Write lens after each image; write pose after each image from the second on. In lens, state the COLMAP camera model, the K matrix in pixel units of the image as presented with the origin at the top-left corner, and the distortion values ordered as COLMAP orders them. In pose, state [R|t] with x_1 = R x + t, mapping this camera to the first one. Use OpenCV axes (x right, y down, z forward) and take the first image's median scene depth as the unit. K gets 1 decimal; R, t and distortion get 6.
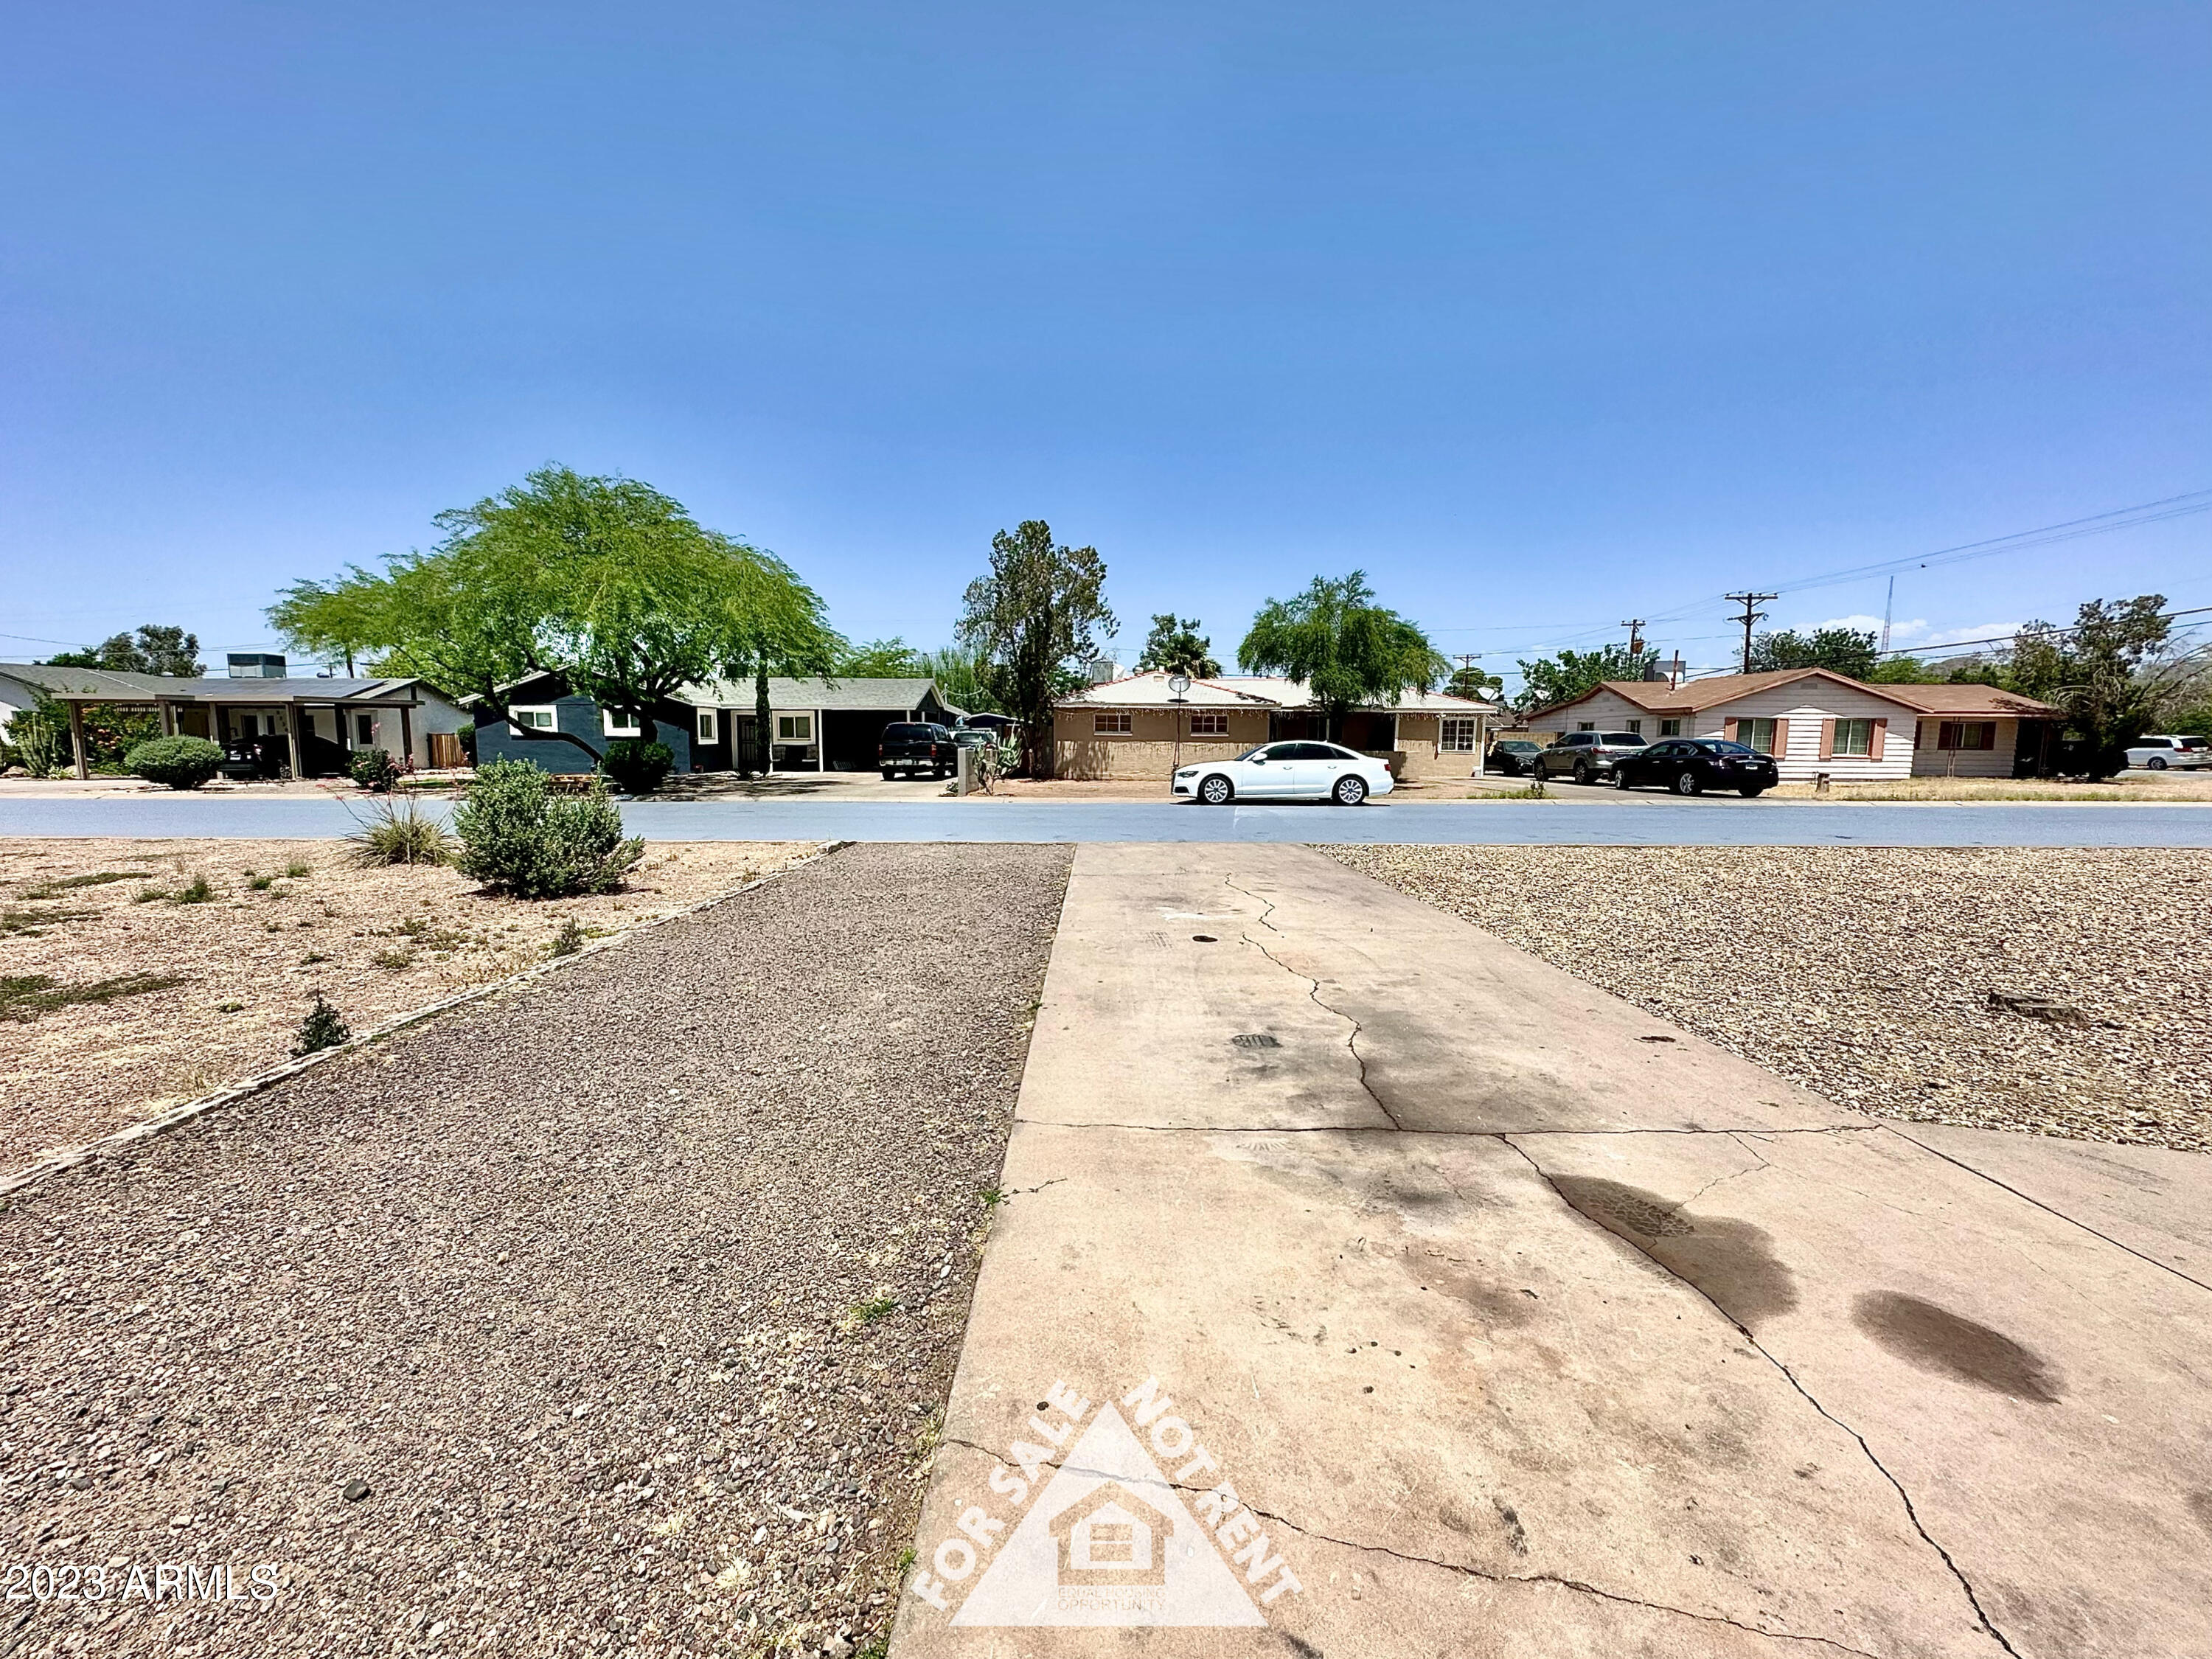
lens RADIAL K [[924.9, 0, 1084.9], [0, 924.9, 845.5], [0, 0, 1]] dist [-0.000864, 0.000576]
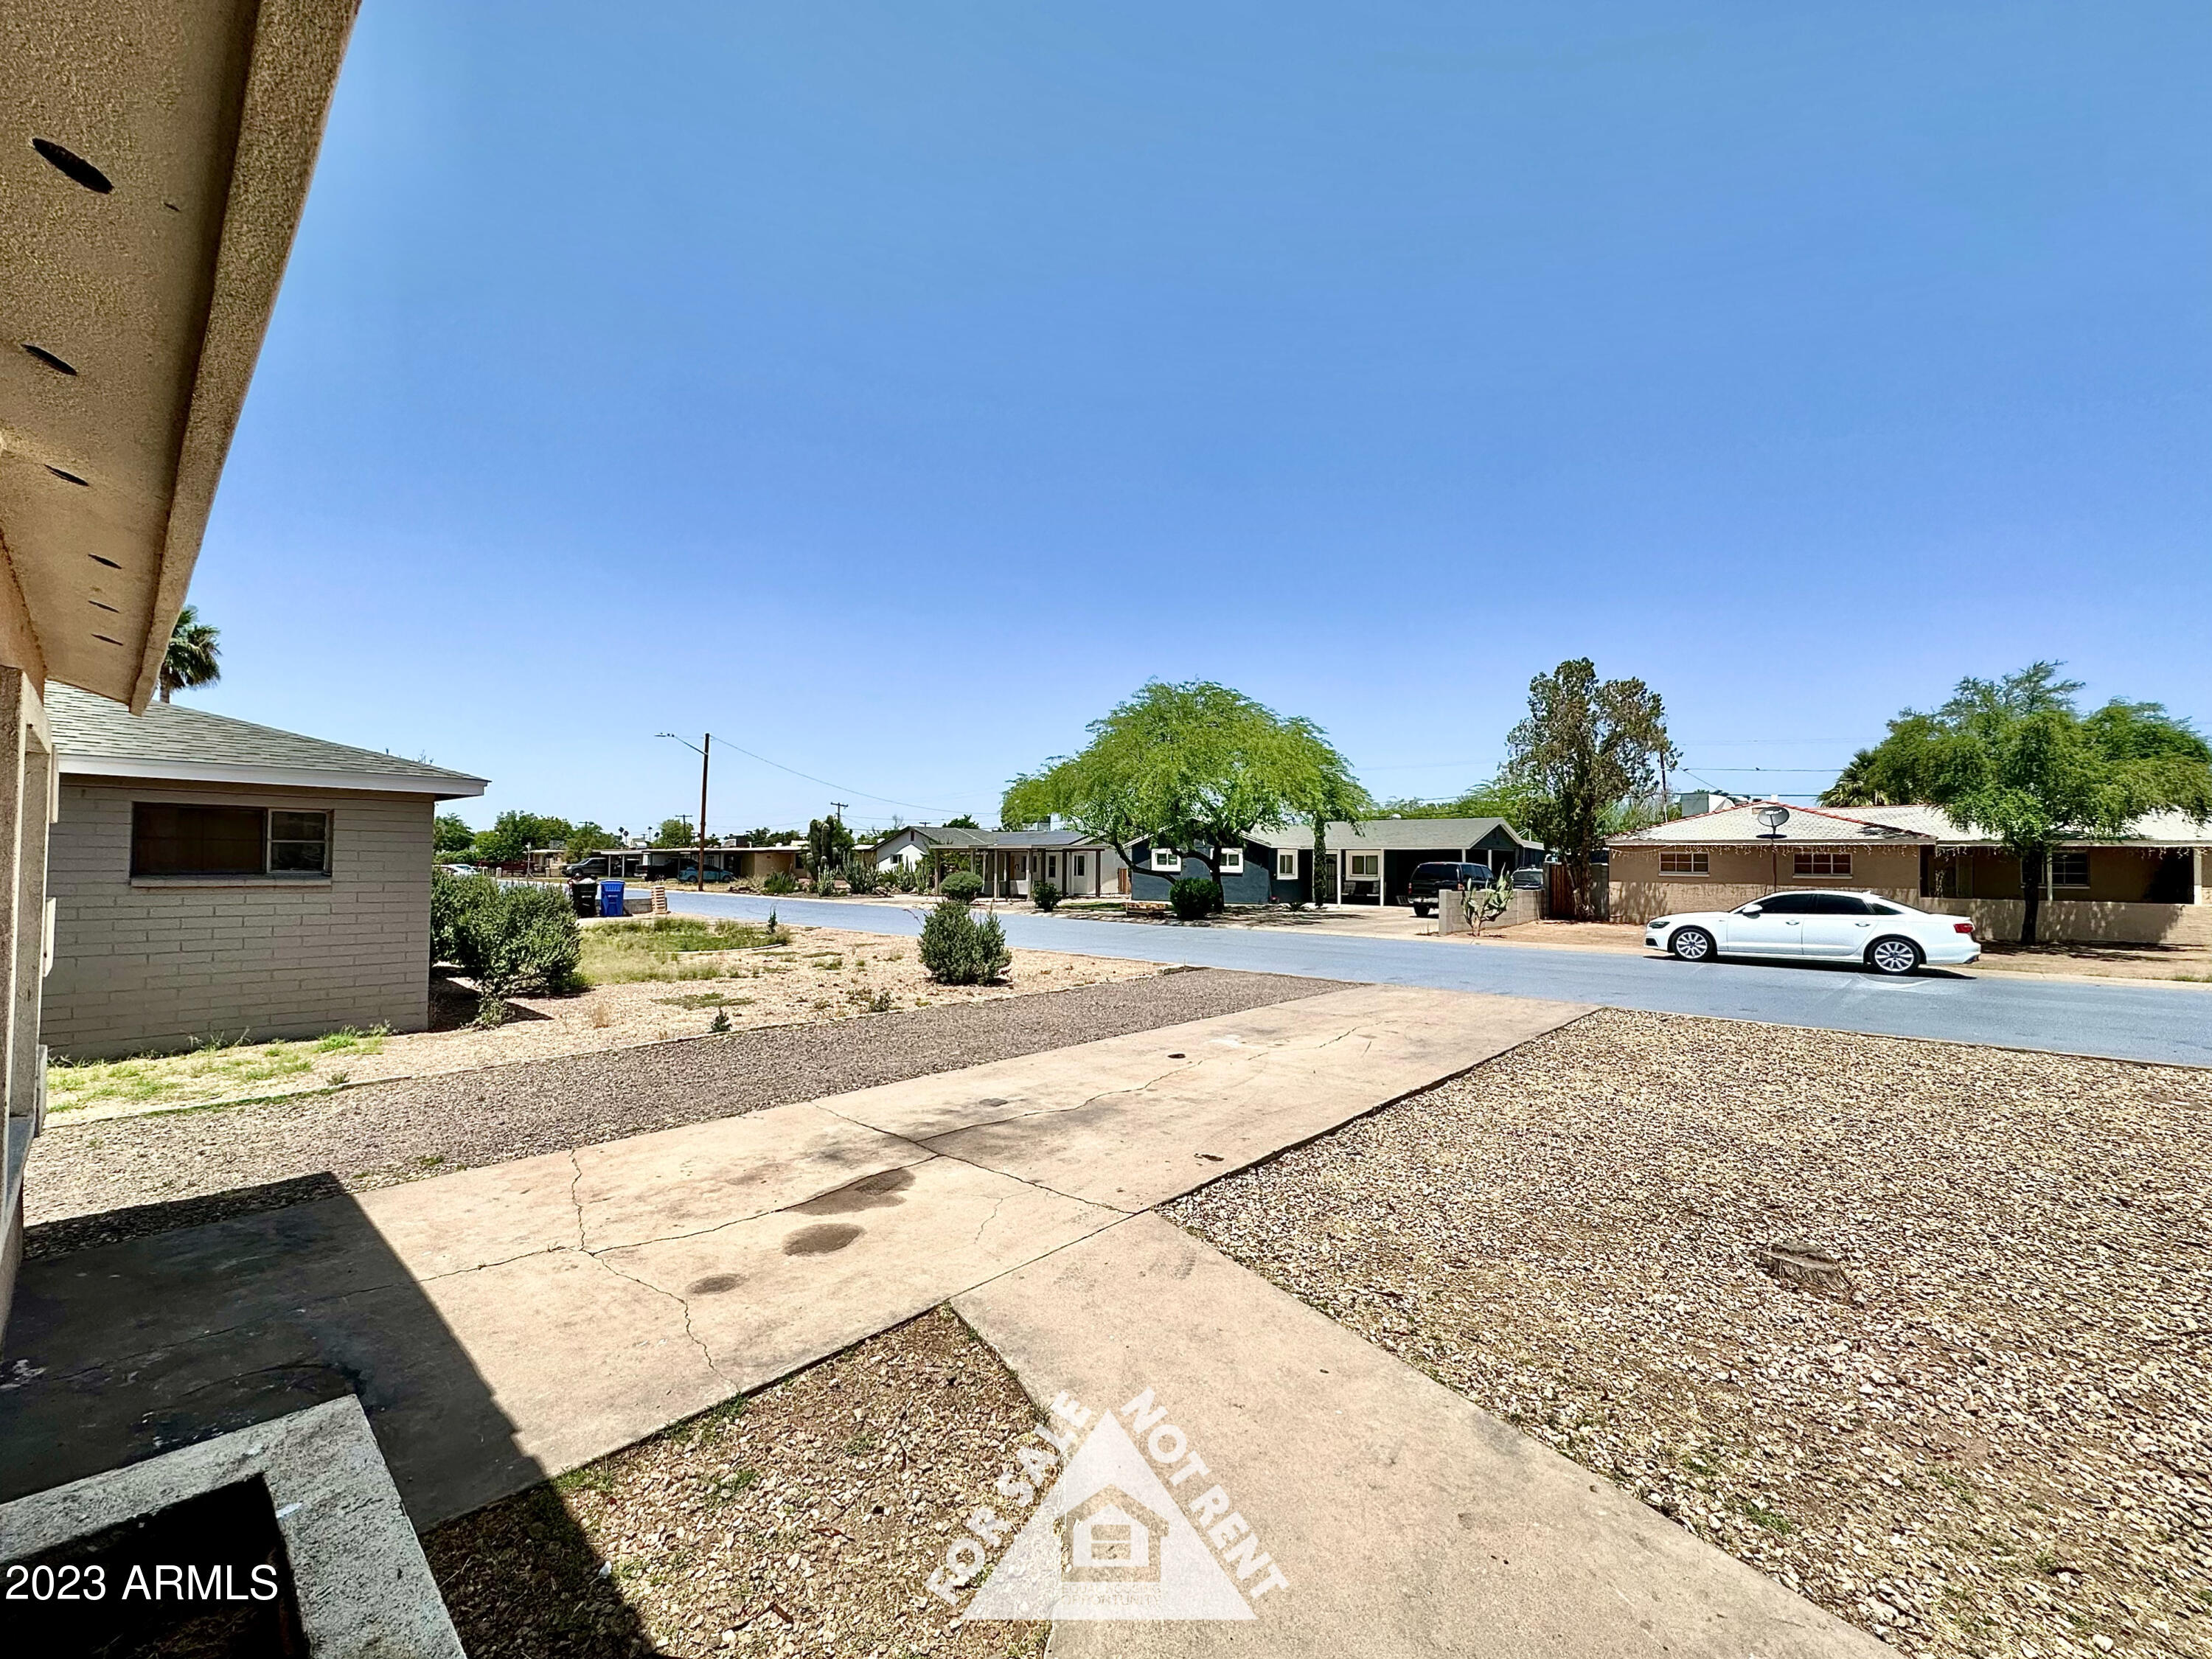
lens RADIAL K [[896.8, 0, 1107.2], [0, 896.8, 853.5], [0, 0, 1]] dist [-0.002801, -0.000531]
pose [[0.750171, -0.005059, -0.661225, 0.286577], [-0.080697, 0.991796, -0.099139, -0.015918], [0.656302, 0.127730, 0.743608, -0.015706]]
